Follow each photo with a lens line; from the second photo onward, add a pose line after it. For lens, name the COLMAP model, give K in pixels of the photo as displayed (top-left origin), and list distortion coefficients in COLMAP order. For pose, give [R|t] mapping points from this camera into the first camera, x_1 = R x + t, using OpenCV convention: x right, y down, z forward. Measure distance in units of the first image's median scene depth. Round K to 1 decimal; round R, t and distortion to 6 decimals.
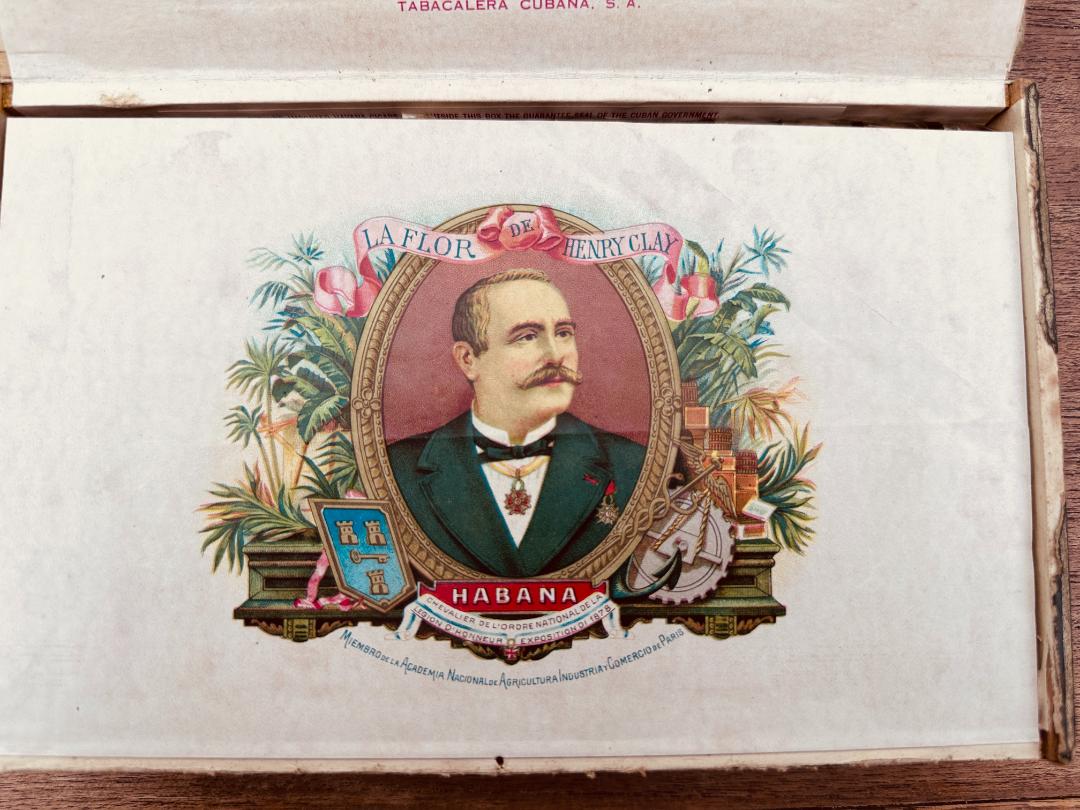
lens RADIAL K [[787.2, 0, 534.3], [0, 787.2, 402.9], [0, 0, 1]] dist [-0.022242, -0.009199]
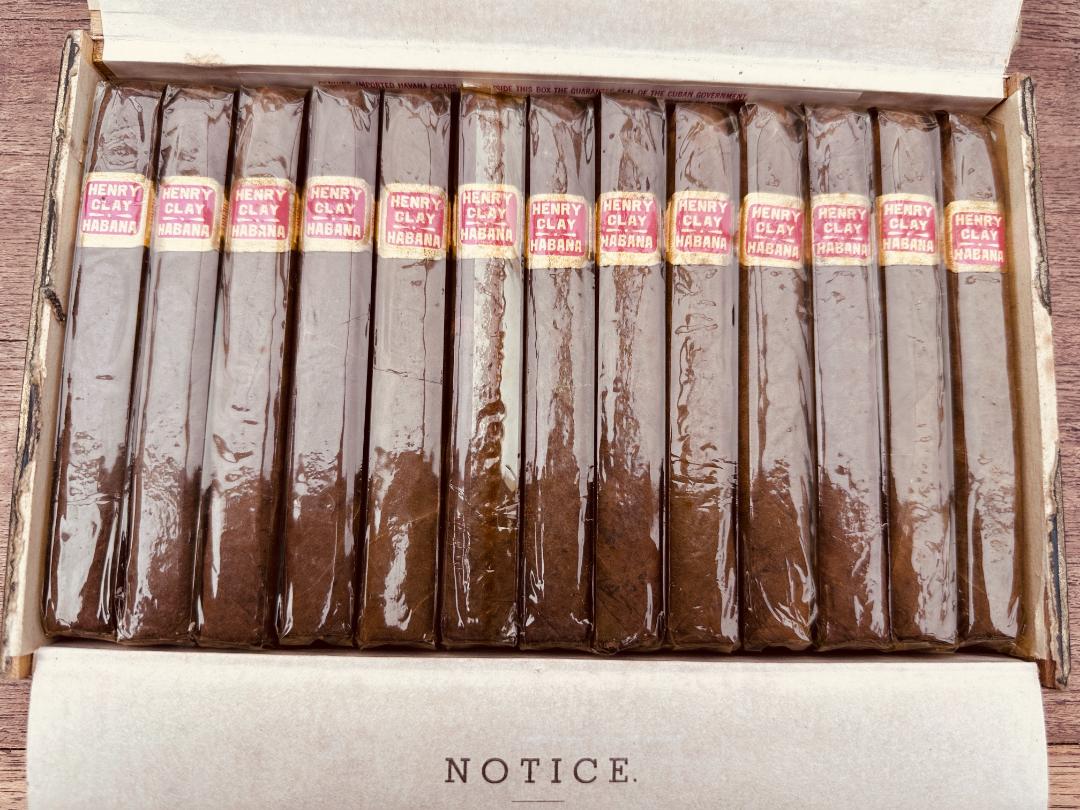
lens RADIAL K [[787.2, 0, 537.6], [0, 787.2, 403.4], [0, 0, 1]] dist [-0.022242, -0.009199]
pose [[0.999349, 0.028003, 0.022732, -0.078836], [-0.026917, 0.998542, -0.046784, 0.133747], [-0.024009, 0.046142, 0.998646, -0.080859]]
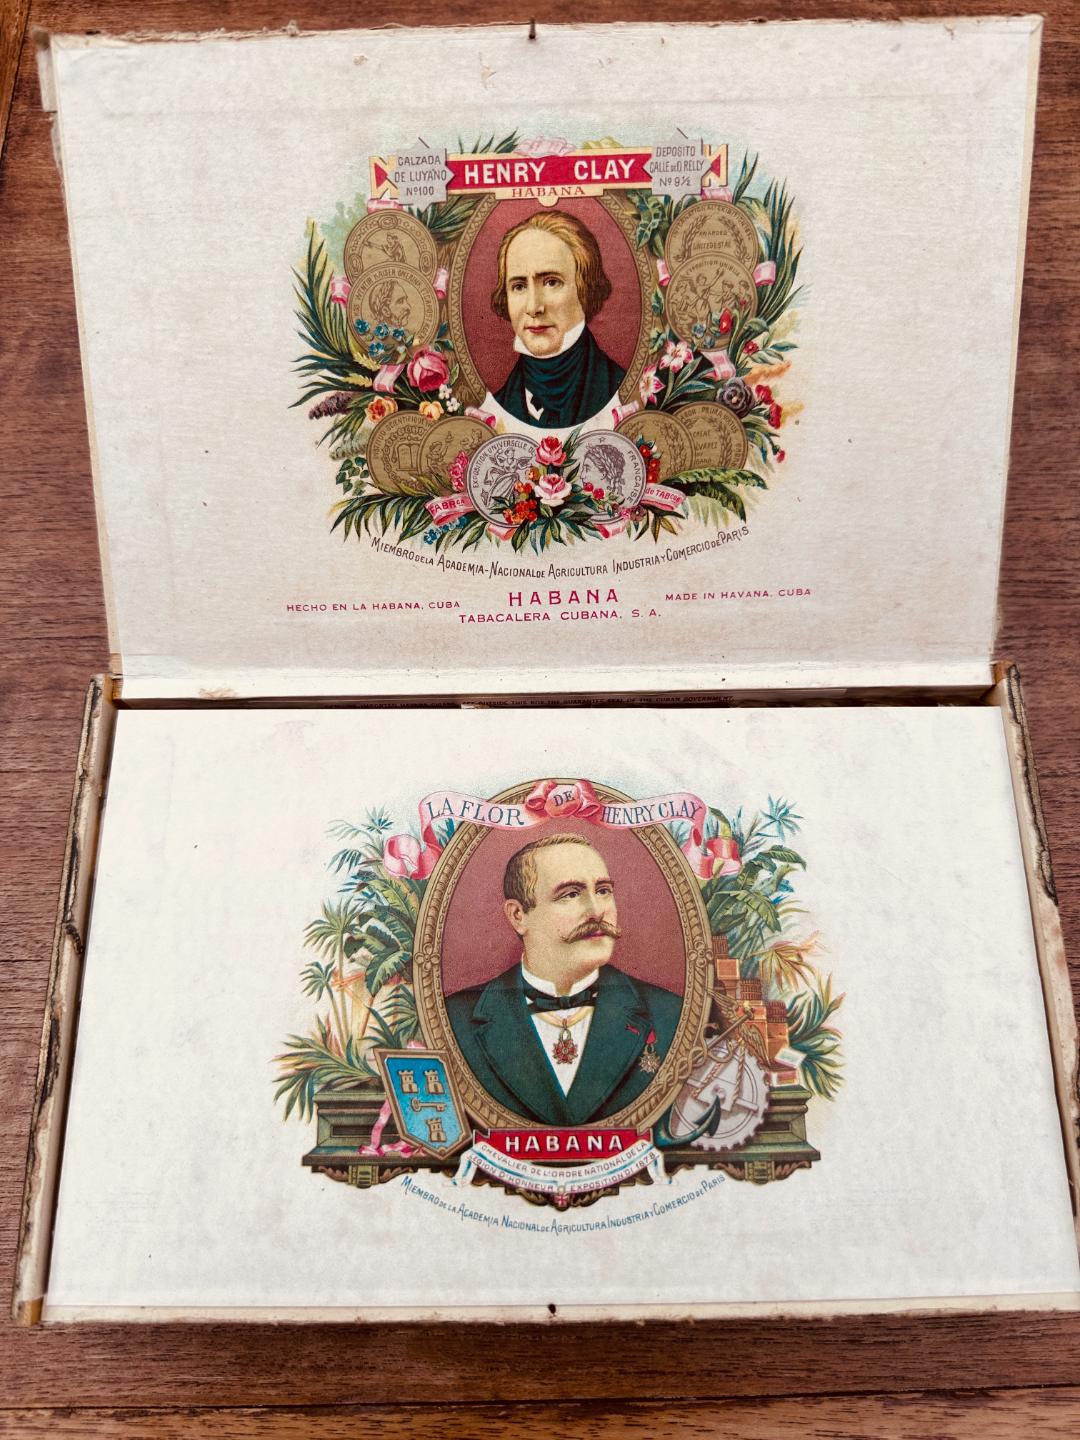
lens RADIAL K [[1049.6, 0, 530.0], [0, 1049.6, 724.4], [0, 0, 1]] dist [-0.022242, -0.009199]
pose [[0.999599, -0.014419, -0.024357, -0.027862], [0.008349, 0.972437, -0.233015, 0.023616], [0.027046, 0.232719, 0.972168, -0.504209]]
